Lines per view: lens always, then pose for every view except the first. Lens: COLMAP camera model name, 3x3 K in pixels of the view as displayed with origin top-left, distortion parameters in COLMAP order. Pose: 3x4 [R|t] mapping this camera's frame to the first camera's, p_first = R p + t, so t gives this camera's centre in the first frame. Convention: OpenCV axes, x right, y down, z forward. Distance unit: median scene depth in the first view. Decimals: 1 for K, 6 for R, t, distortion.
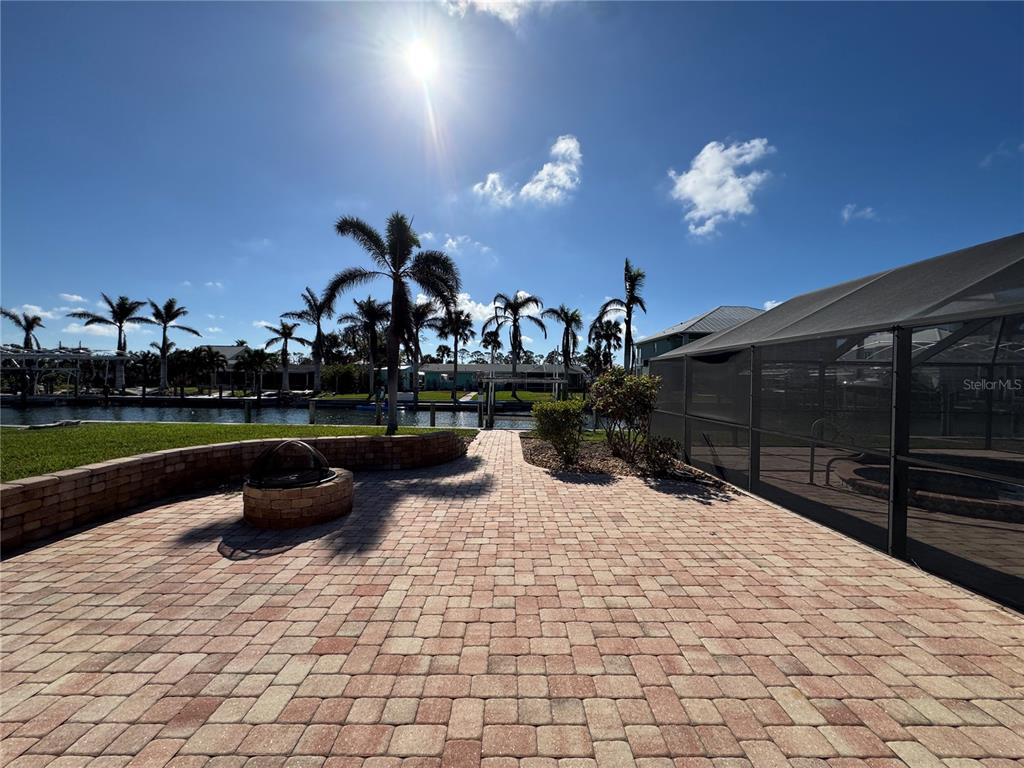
lens RADIAL K [[410.1, 0, 511.5], [0, 410.1, 380.1], [0, 0, 1]] dist [-0.003071, 0.000698]
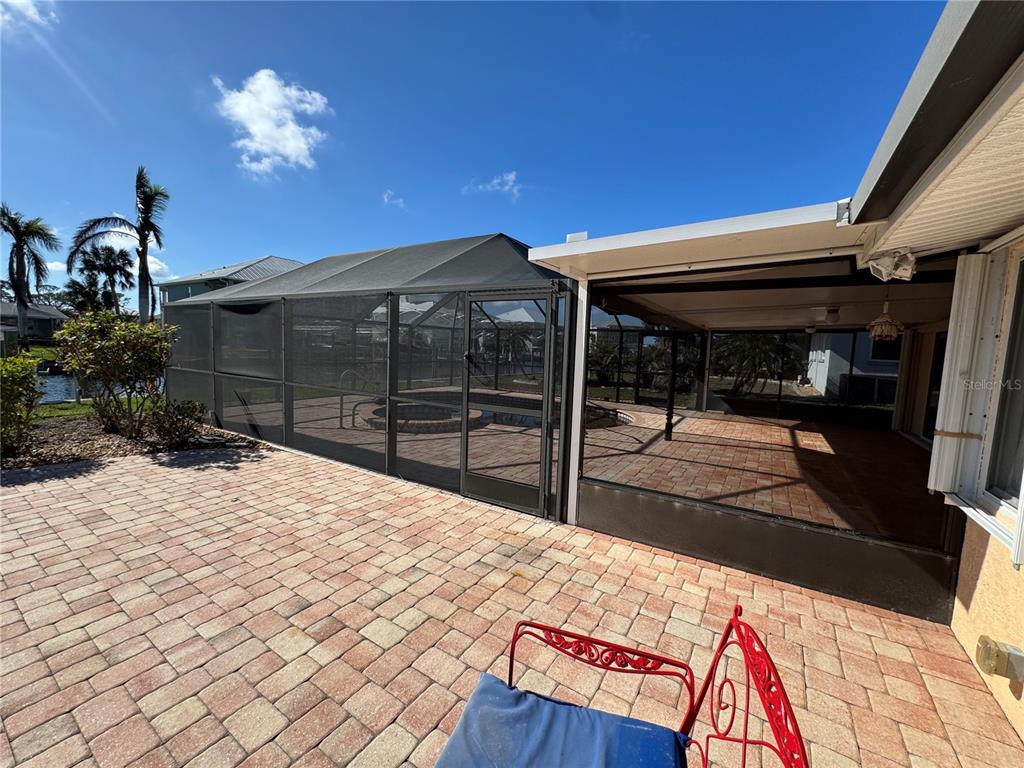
lens RADIAL K [[410.1, 0, 511.9], [0, 410.1, 383.3], [0, 0, 1]] dist [-0.003071, 0.000698]
pose [[0.545146, -0.070327, 0.835386, 0.123659], [-0.028064, 0.994386, 0.102027, 0.006048], [-0.837871, -0.079064, 0.540111, 0.008405]]
